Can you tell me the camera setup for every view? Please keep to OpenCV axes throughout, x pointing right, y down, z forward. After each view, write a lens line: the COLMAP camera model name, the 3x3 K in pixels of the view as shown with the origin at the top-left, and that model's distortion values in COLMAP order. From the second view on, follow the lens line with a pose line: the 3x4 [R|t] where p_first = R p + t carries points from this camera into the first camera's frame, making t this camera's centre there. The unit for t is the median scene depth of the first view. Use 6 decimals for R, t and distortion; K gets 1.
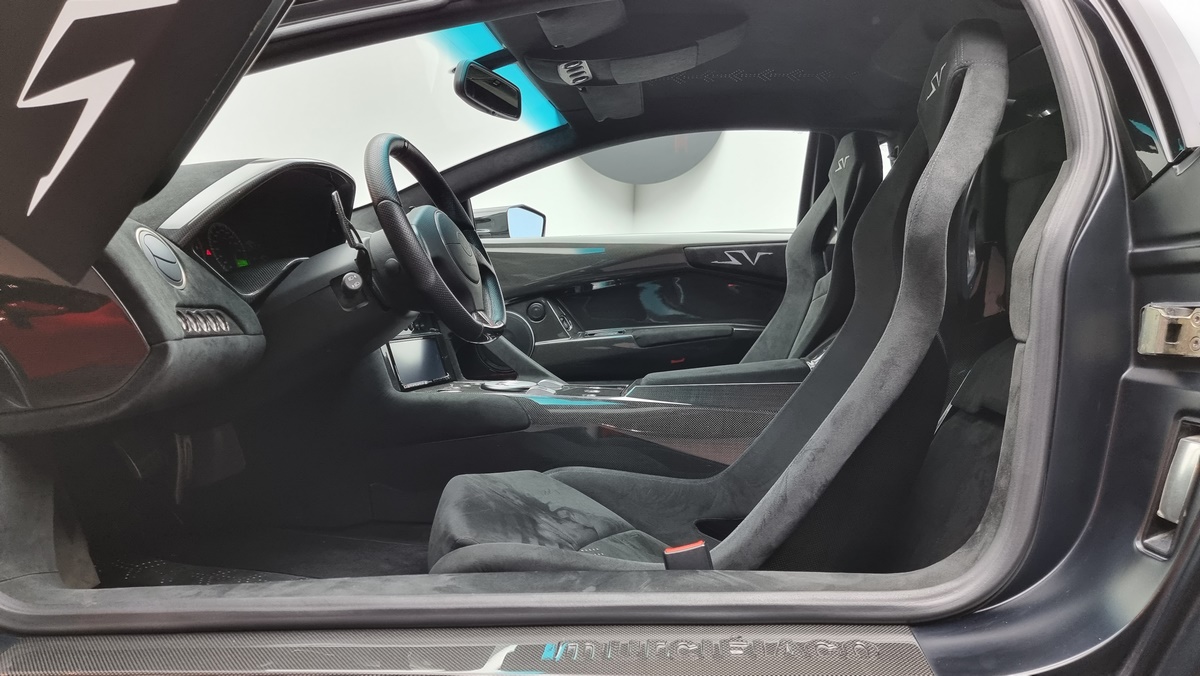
lens RADIAL K [[843.4, 0, 601.9], [0, 843.4, 341.9], [0, 0, 1]] dist [0.037943, -0.006374]
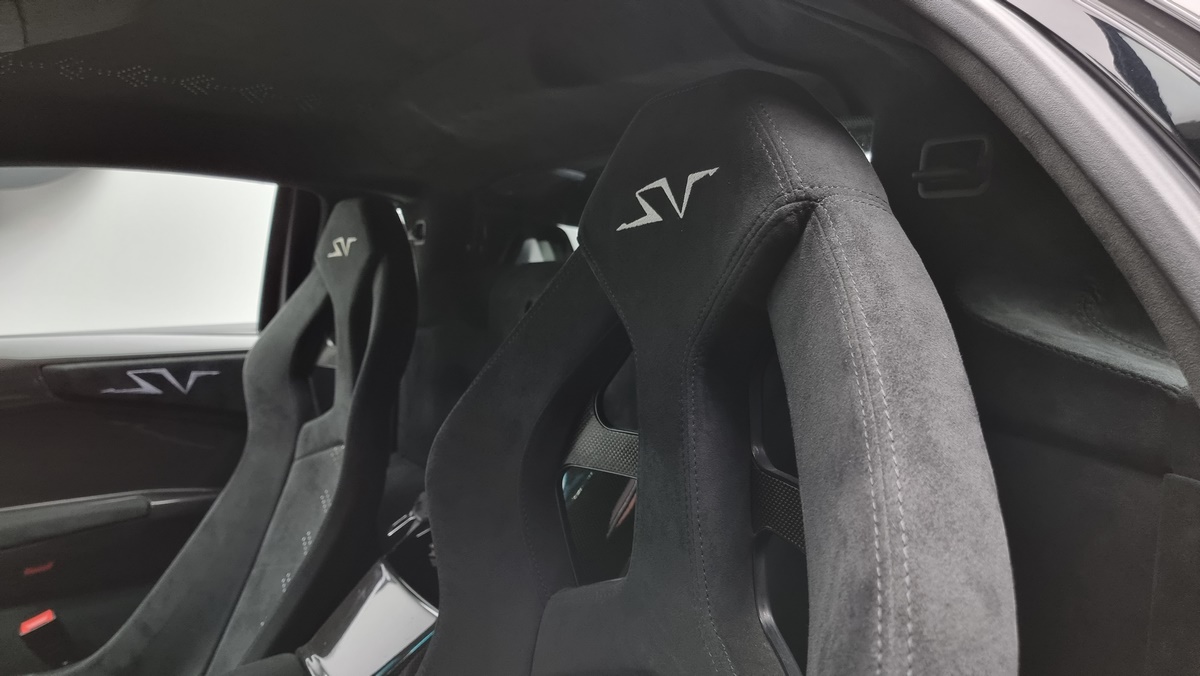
lens RADIAL K [[843.4, 0, 600.2], [0, 843.4, 338.6], [0, 0, 1]] dist [0.037943, -0.006374]
pose [[0.799674, -0.038224, 0.599217, 0.059654], [0.040834, 0.999123, 0.009239, -0.130548], [-0.599044, 0.017080, 0.800534, 0.368013]]
